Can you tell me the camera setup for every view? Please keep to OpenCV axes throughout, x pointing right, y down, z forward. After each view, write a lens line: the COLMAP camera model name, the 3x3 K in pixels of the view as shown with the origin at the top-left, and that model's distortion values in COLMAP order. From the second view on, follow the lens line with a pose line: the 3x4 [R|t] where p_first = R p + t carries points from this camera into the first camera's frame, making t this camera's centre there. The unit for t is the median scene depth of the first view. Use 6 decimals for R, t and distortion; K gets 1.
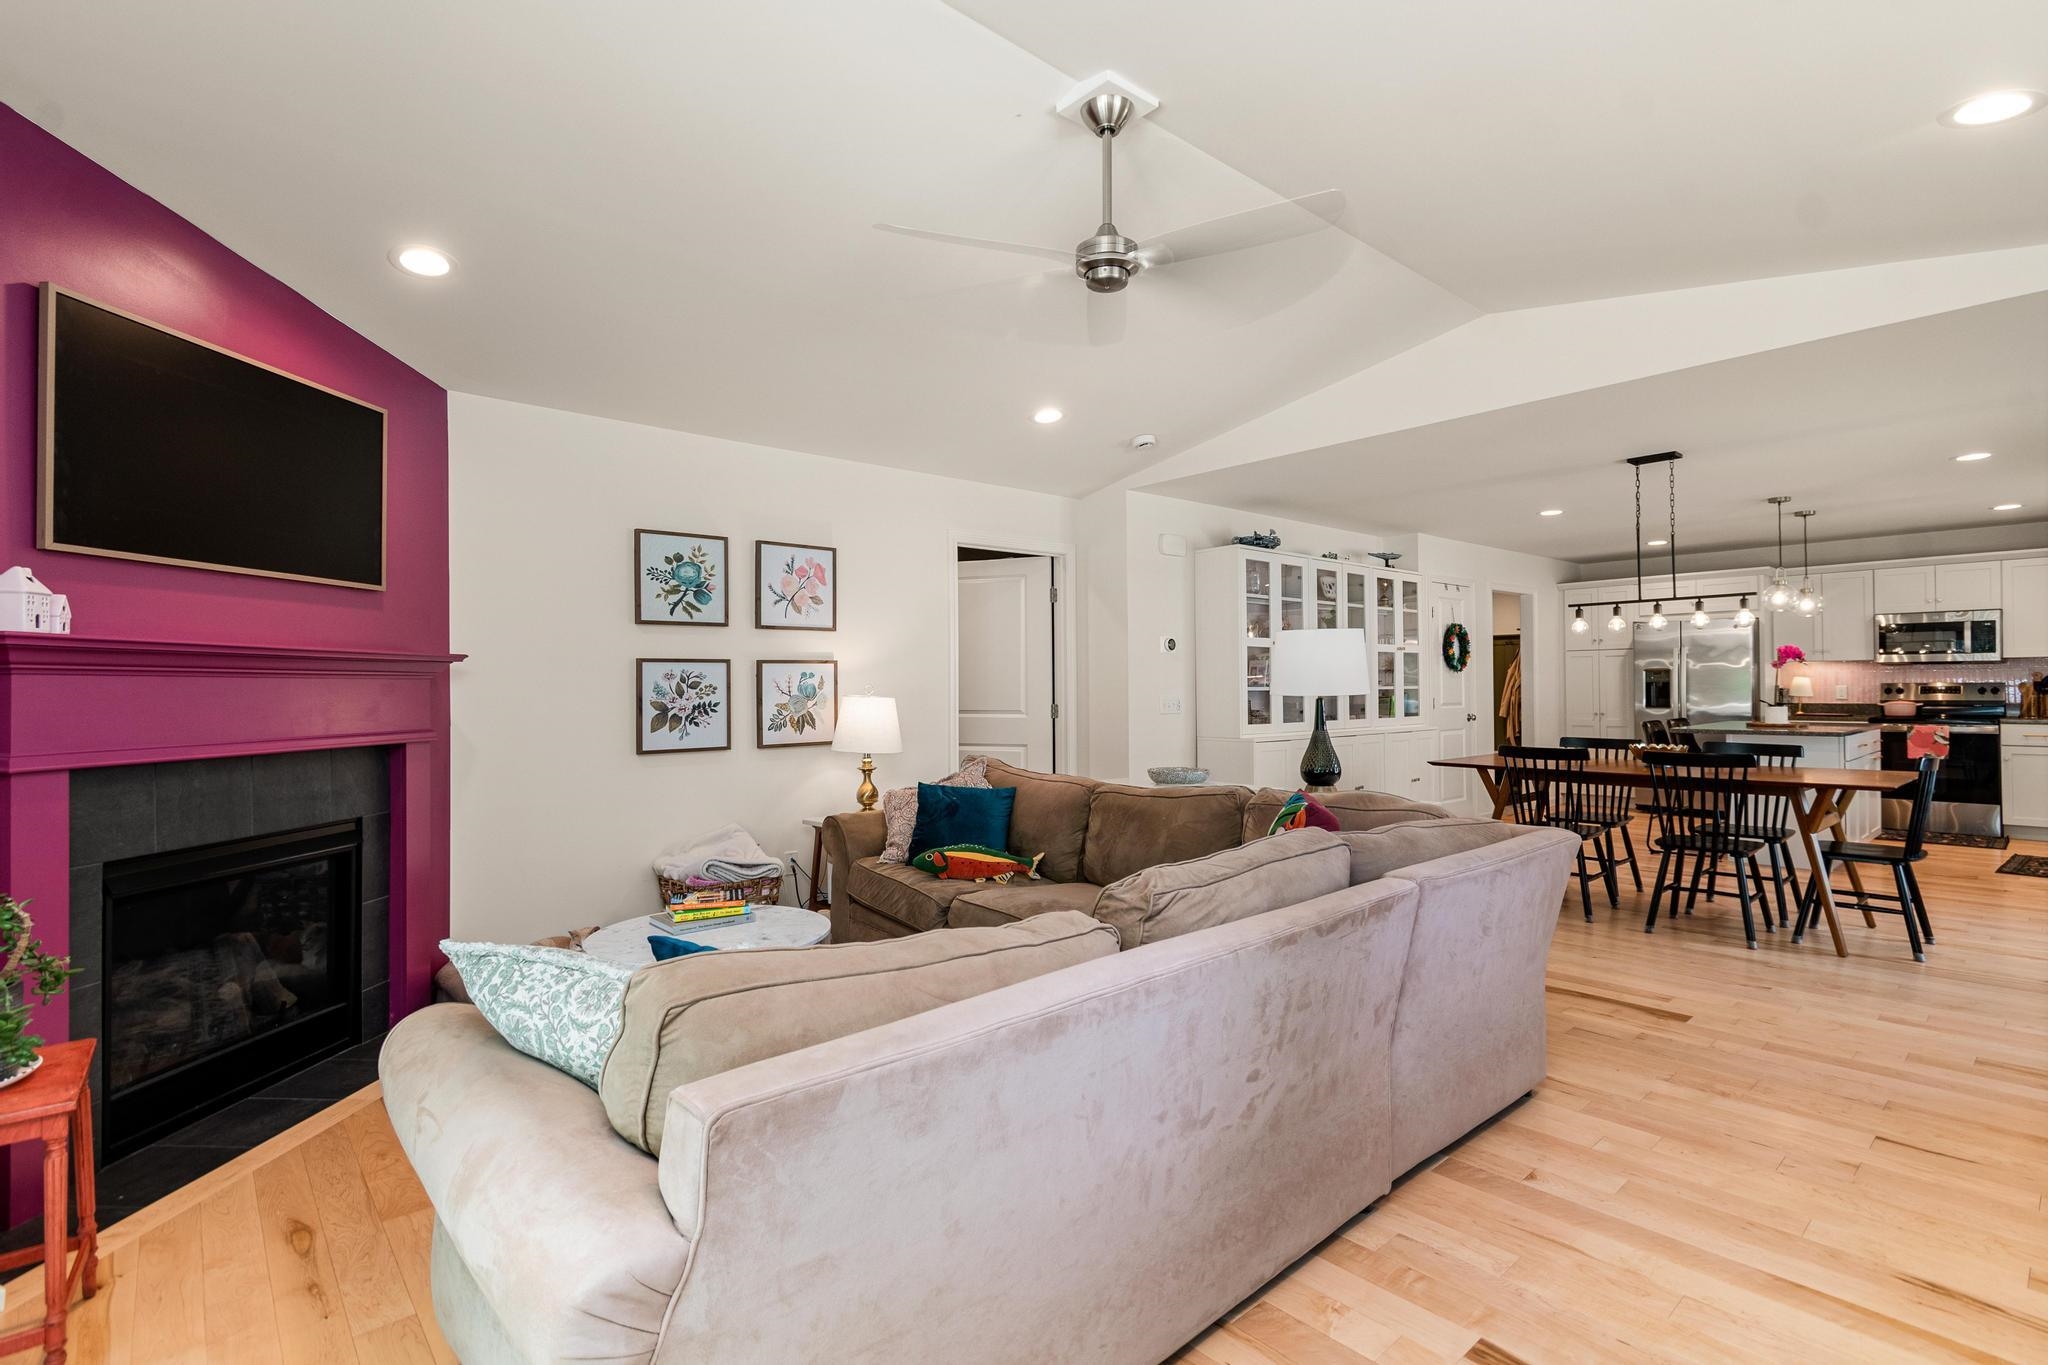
lens RADIAL K [[959.0, 0, 1024.5], [0, 959.0, 683.1], [0, 0, 1]] dist [0.001004, 0.000166]
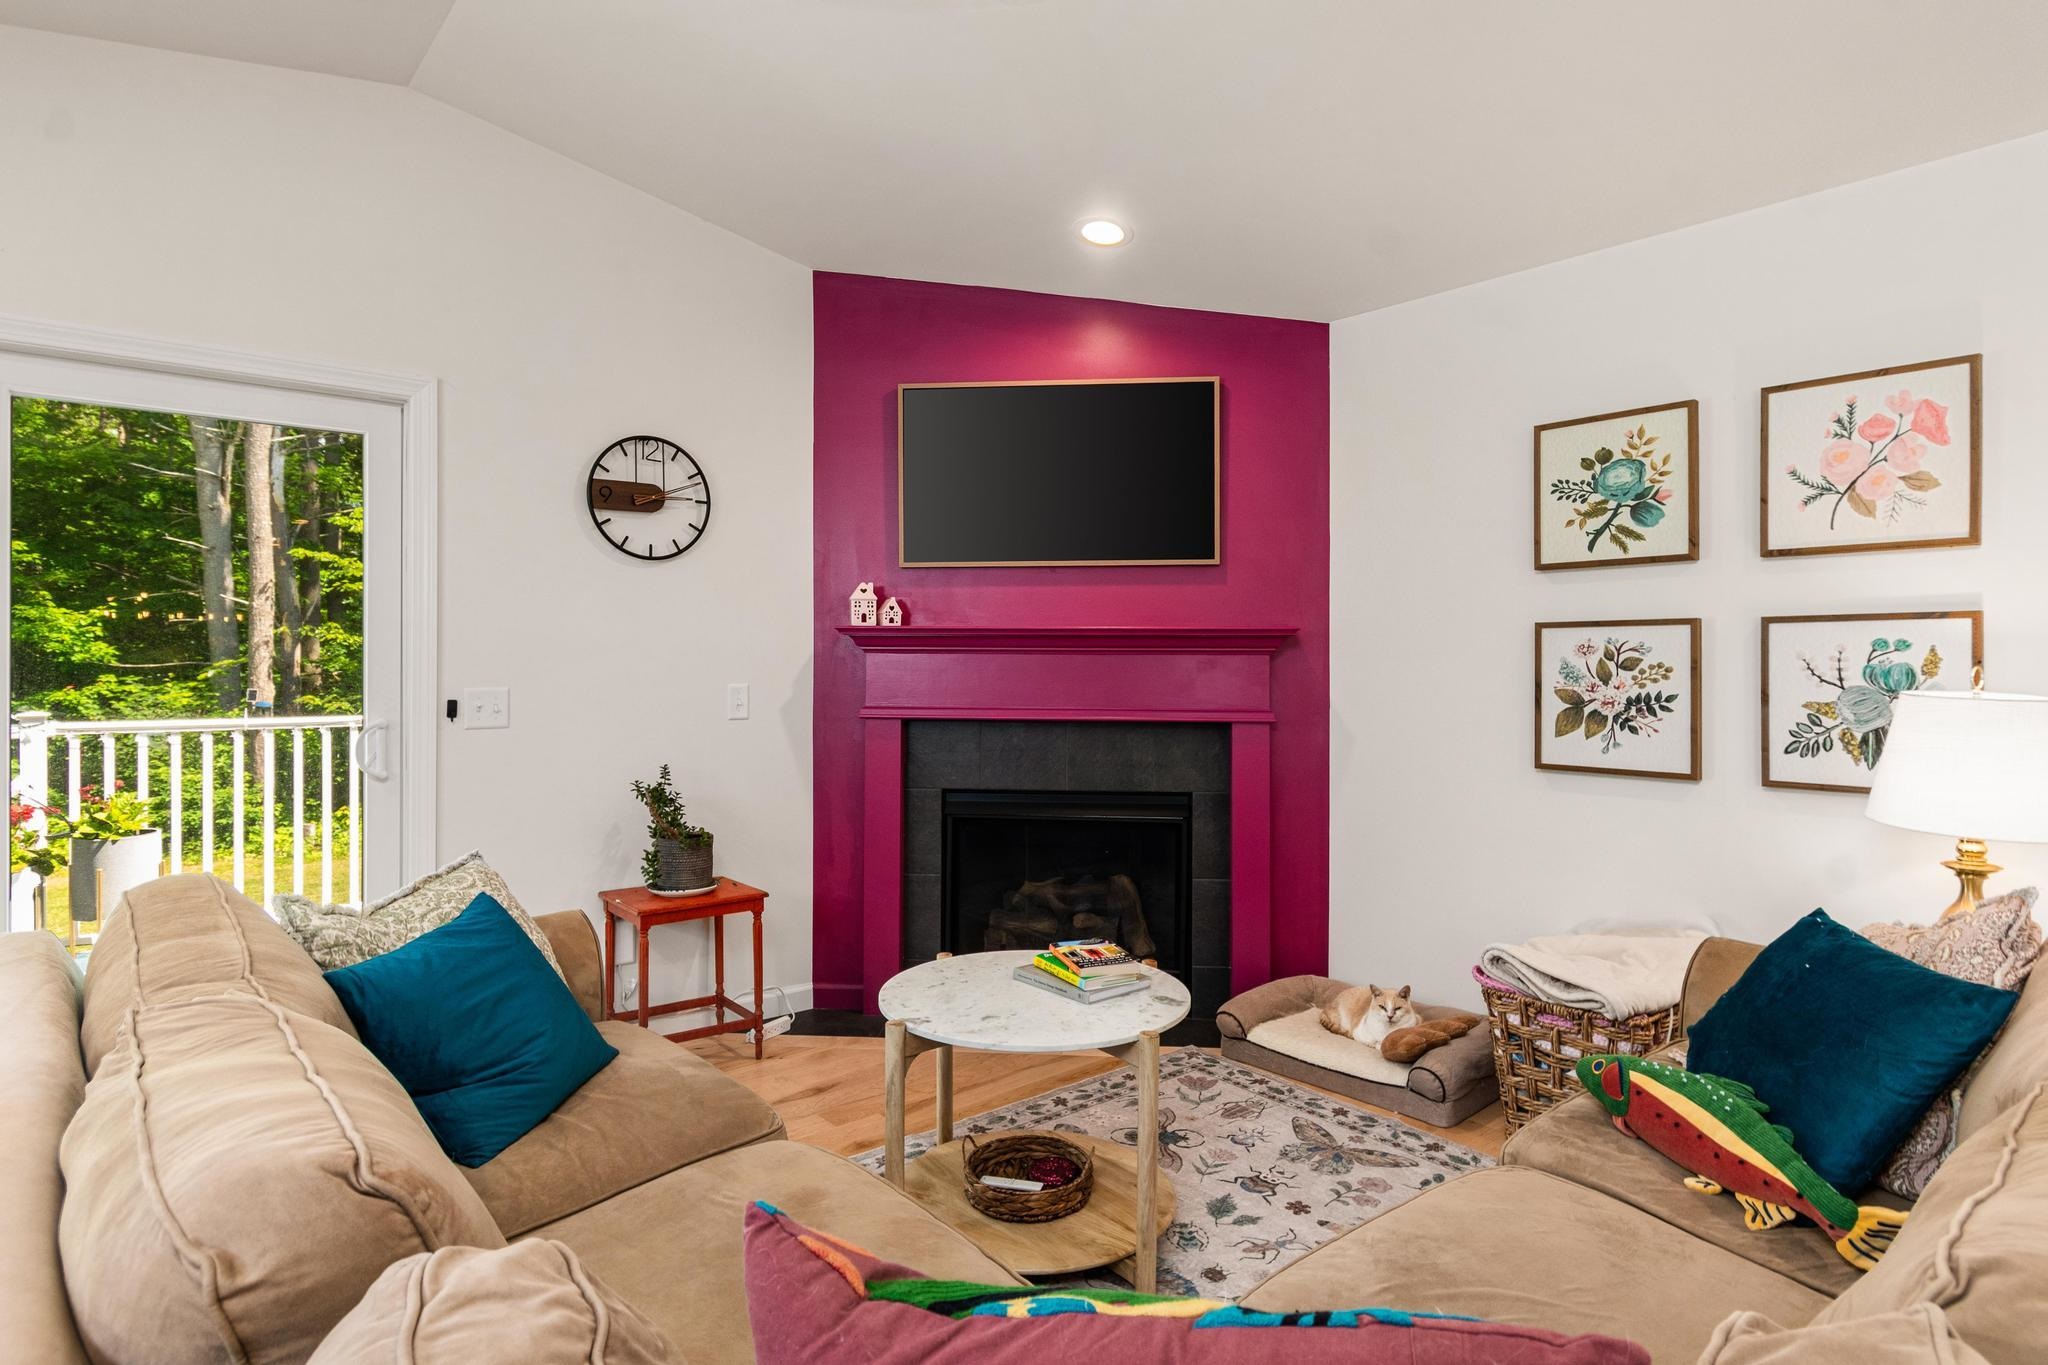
lens RADIAL K [[1104.2, 0, 1030.0], [0, 1104.2, 645.7], [0, 0, 1]] dist [0.000118, -0.000273]
pose [[-0.016090, -0.005805, -0.999854, 0.348151], [0.000582, 0.999983, -0.005815, -0.005530], [0.999870, -0.000676, -0.016087, 0.639458]]
